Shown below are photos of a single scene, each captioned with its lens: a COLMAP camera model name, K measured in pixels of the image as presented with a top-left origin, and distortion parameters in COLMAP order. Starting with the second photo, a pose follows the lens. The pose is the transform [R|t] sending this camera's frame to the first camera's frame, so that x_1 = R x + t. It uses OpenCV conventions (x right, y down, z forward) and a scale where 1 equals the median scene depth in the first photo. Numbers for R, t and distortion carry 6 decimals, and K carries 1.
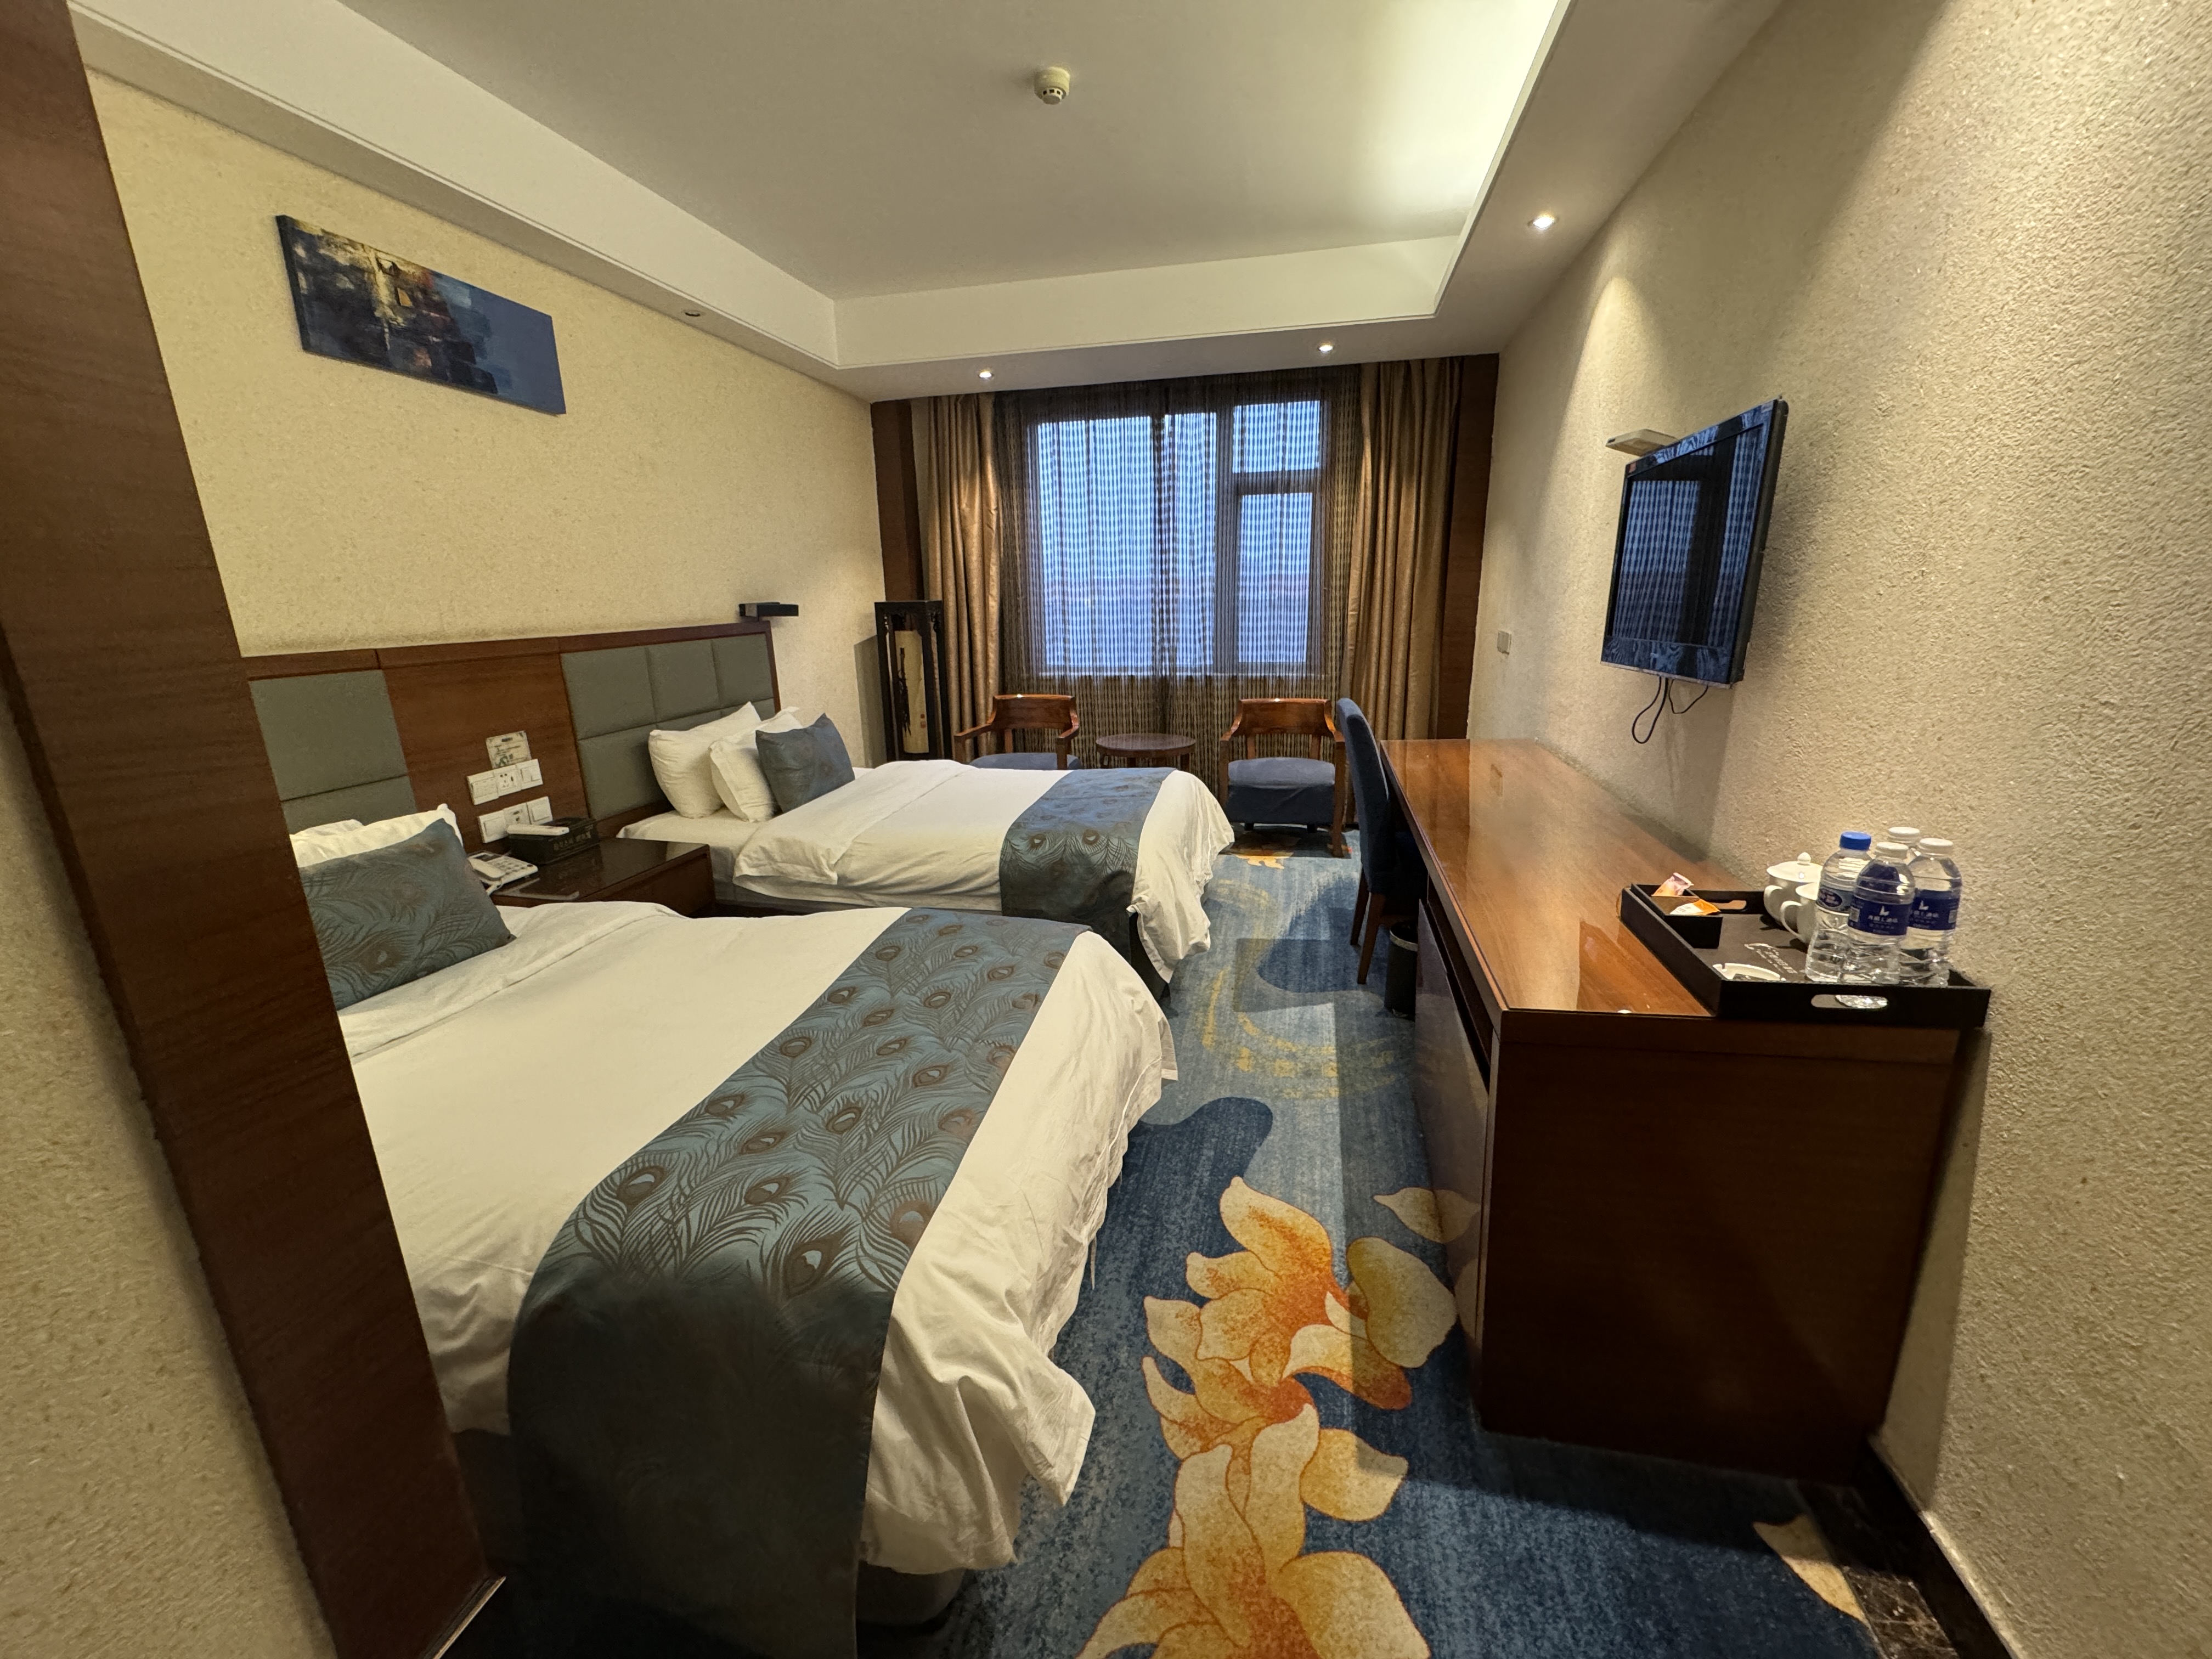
lens RADIAL K [[858.5, 0, 1104.8], [0, 858.5, 834.9], [0, 0, 1]] dist [-0.019814, 0.003737]
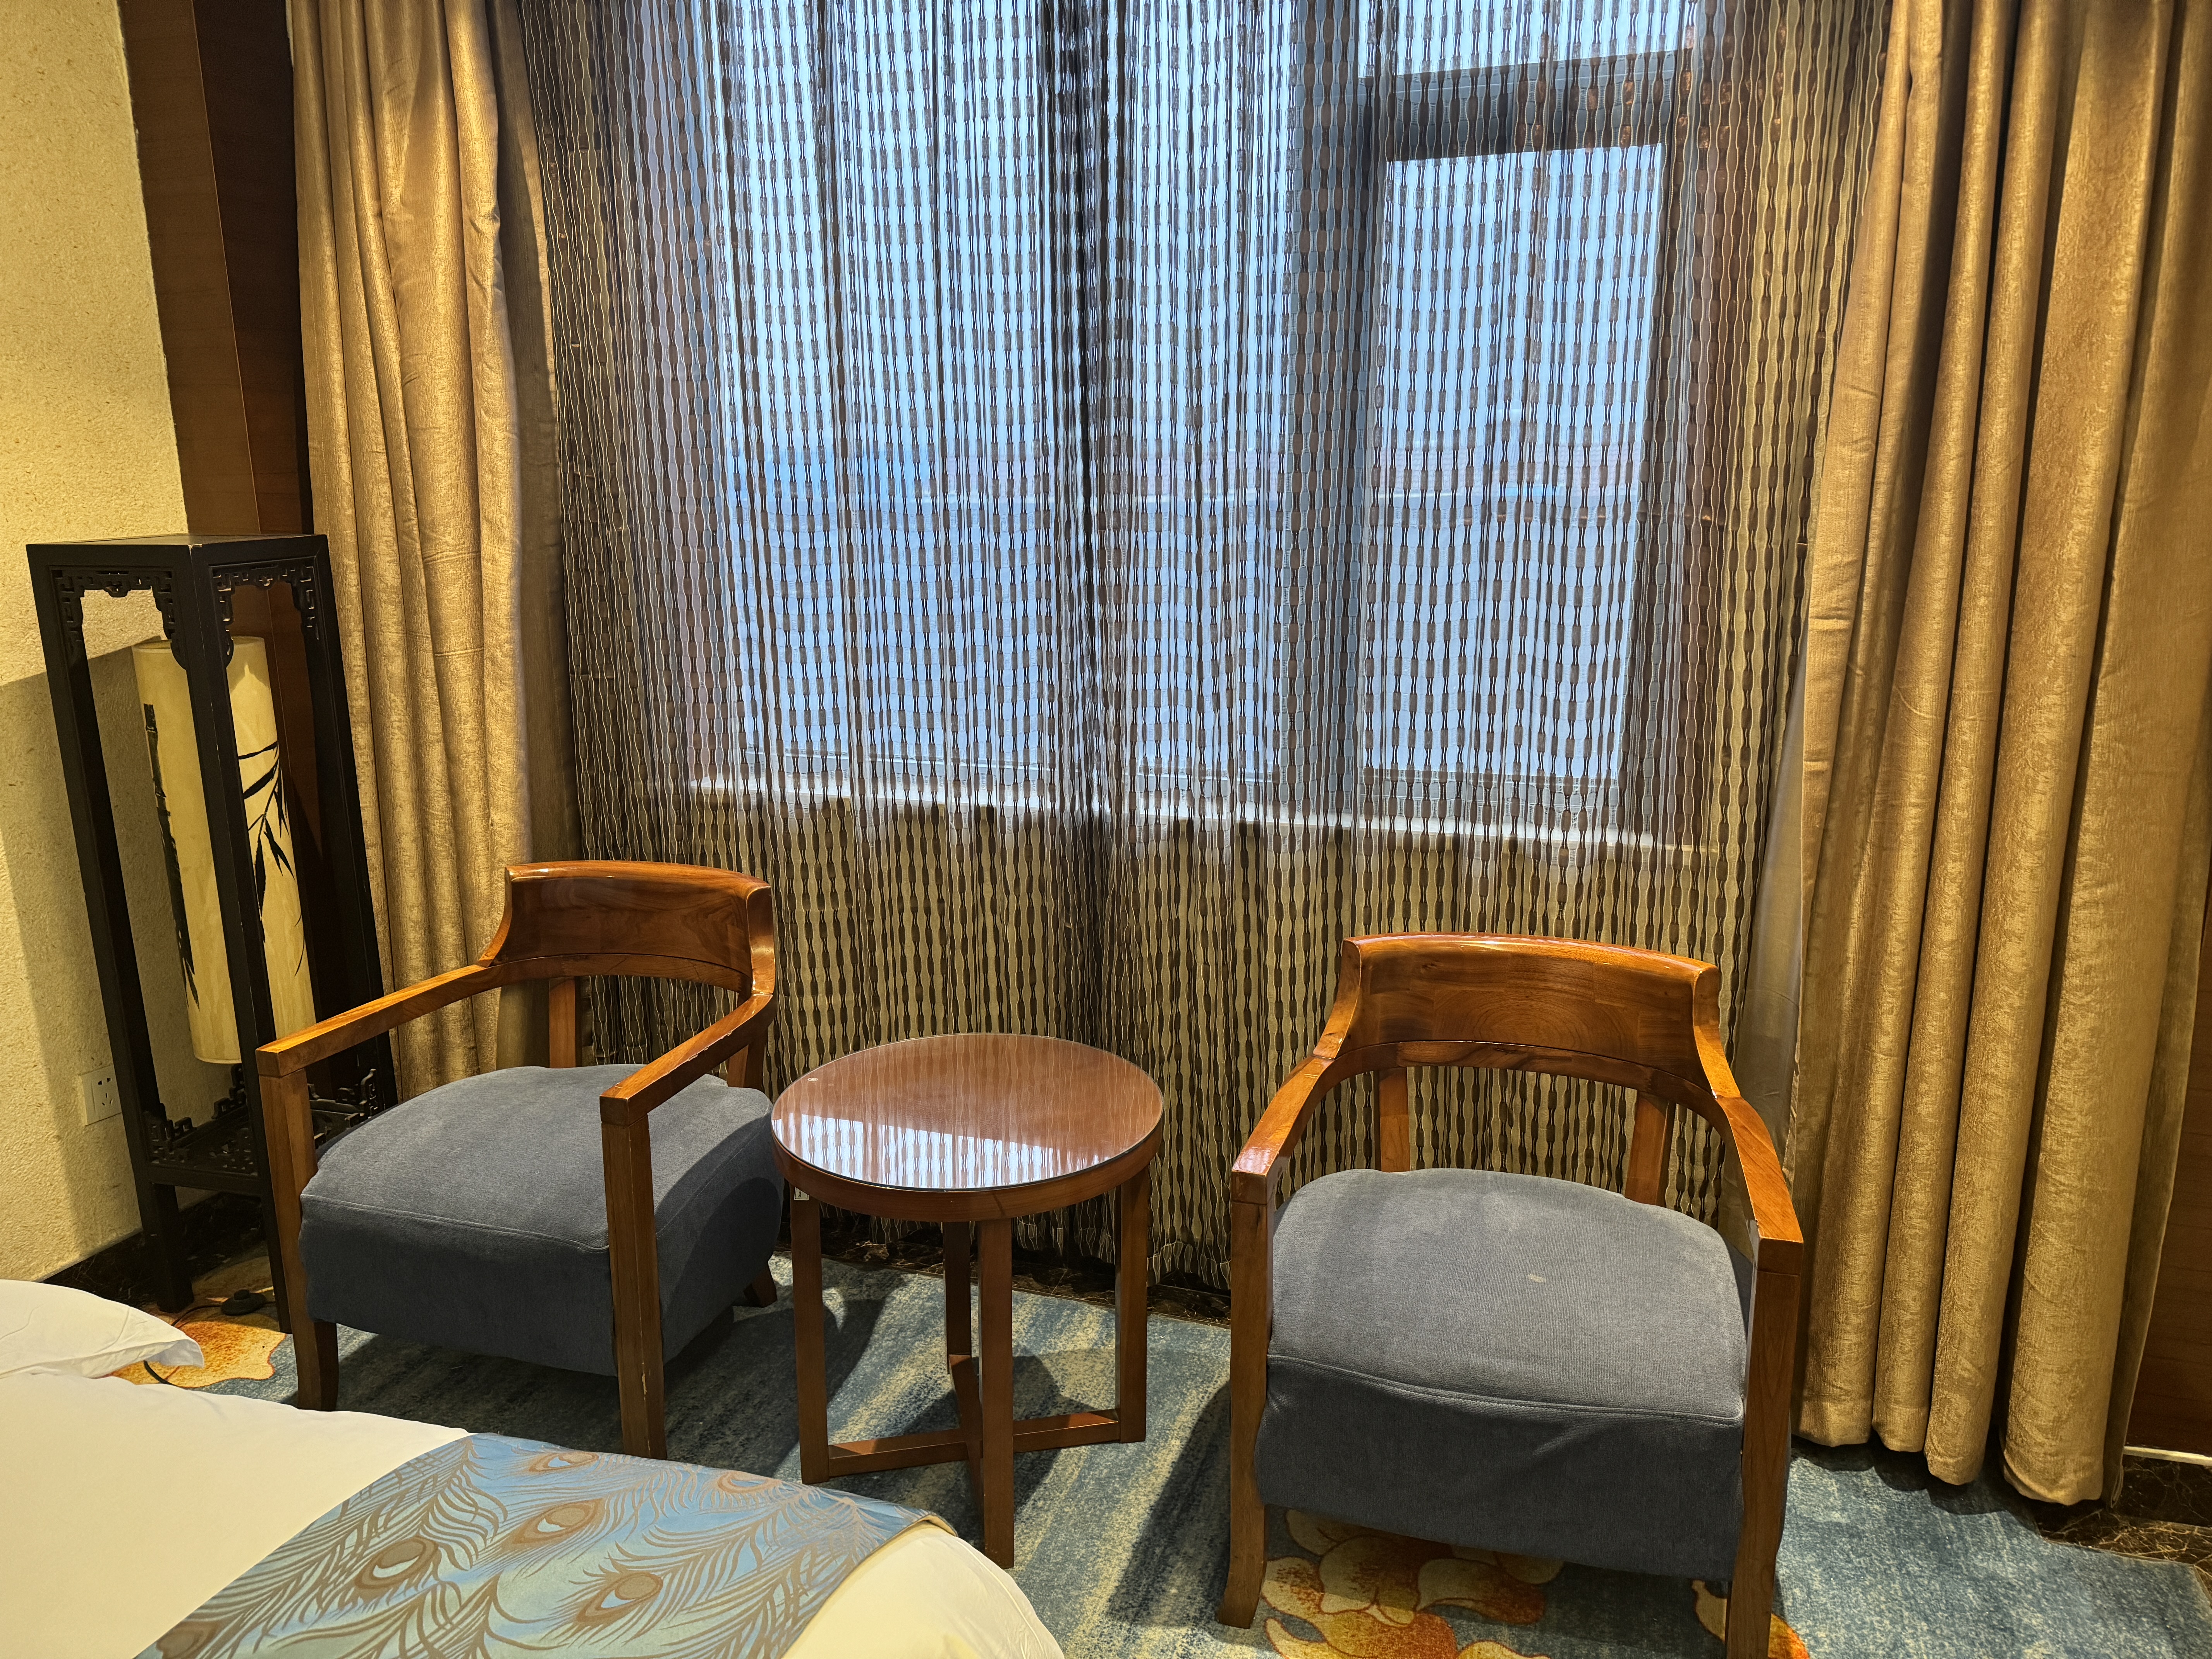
lens RADIAL K [[1497.9, 0, 1106.0], [0, 1497.9, 829.5], [0, 0, 1]] dist [0.088747, -0.162233]
pose [[0.995196, 0.034259, -0.091712, 0.159337], [-0.038512, 0.998244, -0.045009, -0.215746], [0.090009, 0.048325, 0.994768, 0.692635]]
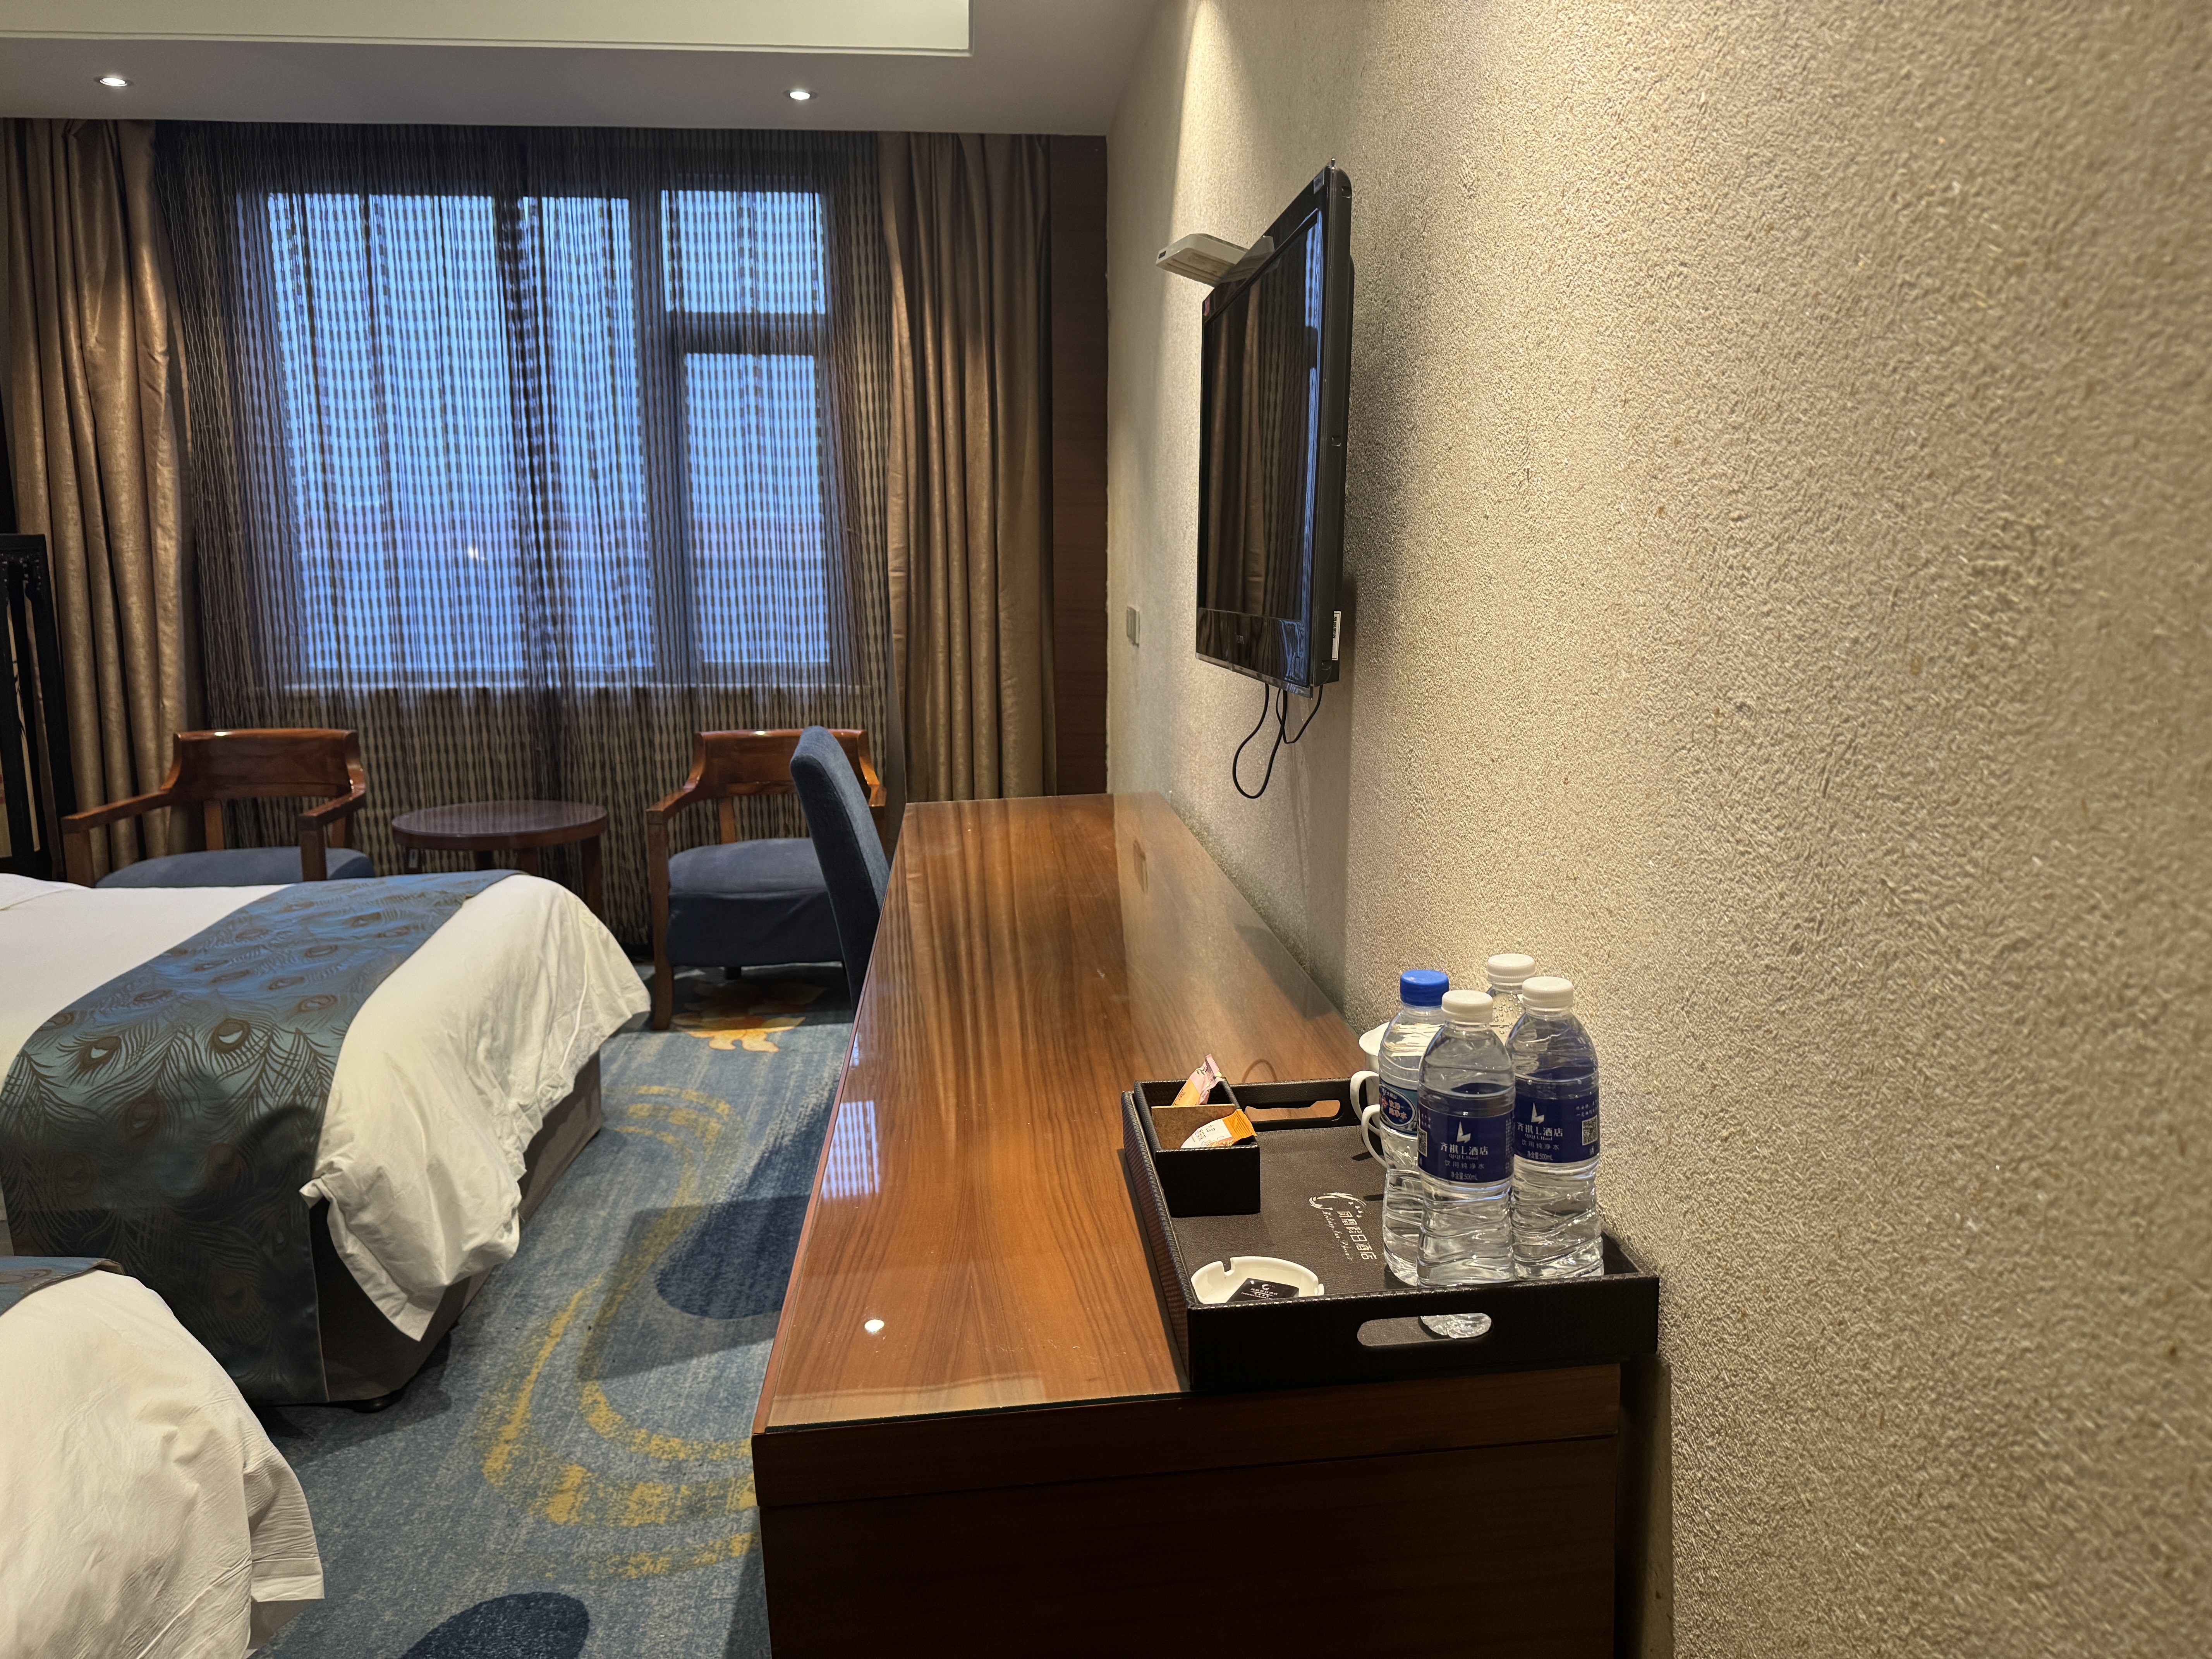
lens RADIAL K [[1497.9, 0, 1106.0], [0, 1497.9, 829.5], [0, 0, 1]] dist [0.088747, -0.162233]
pose [[0.951630, -0.035623, 0.305174, 0.143200], [0.063590, 0.994585, -0.082195, -0.008255], [-0.300594, 0.097625, 0.948743, 0.066145]]
